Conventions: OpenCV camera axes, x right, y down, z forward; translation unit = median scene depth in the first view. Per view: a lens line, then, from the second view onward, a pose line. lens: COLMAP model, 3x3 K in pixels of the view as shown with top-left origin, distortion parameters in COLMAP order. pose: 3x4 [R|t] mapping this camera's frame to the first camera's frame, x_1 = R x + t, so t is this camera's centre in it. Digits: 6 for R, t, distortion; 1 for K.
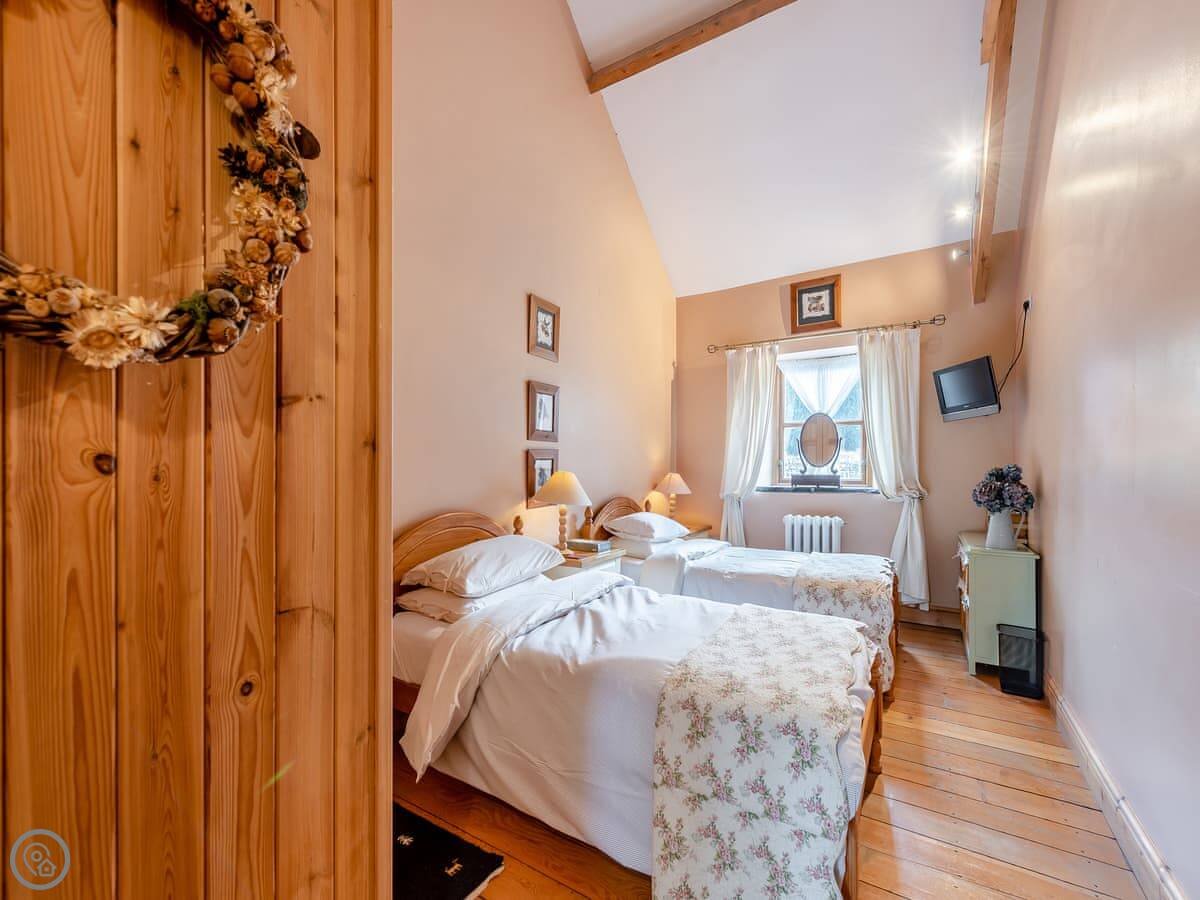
lens RADIAL K [[516.0, 0, 598.9], [0, 516.0, 472.2], [0, 0, 1]] dist [0.001722, 0.000032]
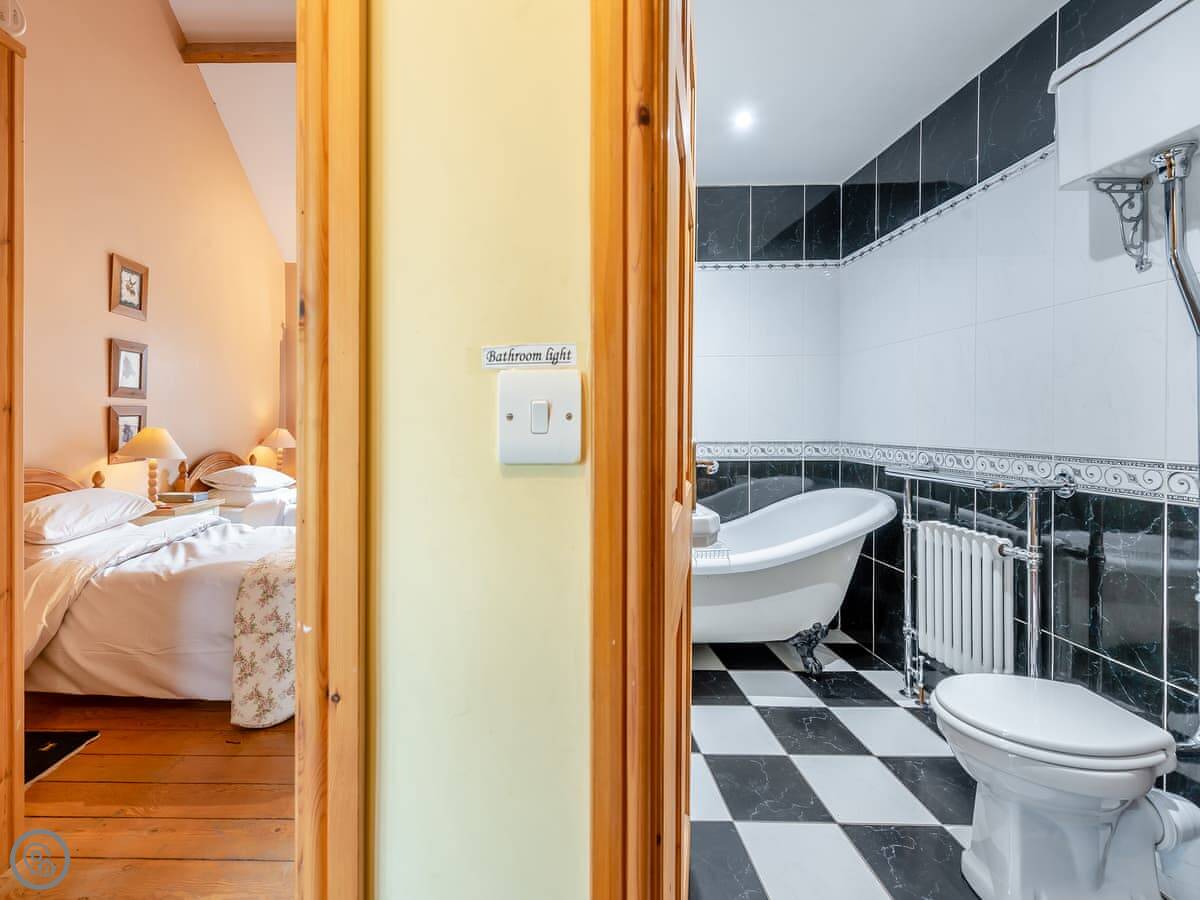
lens RADIAL K [[578.2, 0, 594.0], [0, 578.2, 421.1], [0, 0, 1]] dist [0.001155, -0.000864]
pose [[0.829663, -0.001518, 0.558262, 0.018800], [0.007767, 0.999931, -0.008824, 0.002808], [-0.558210, 0.011657, 0.829618, -0.497714]]
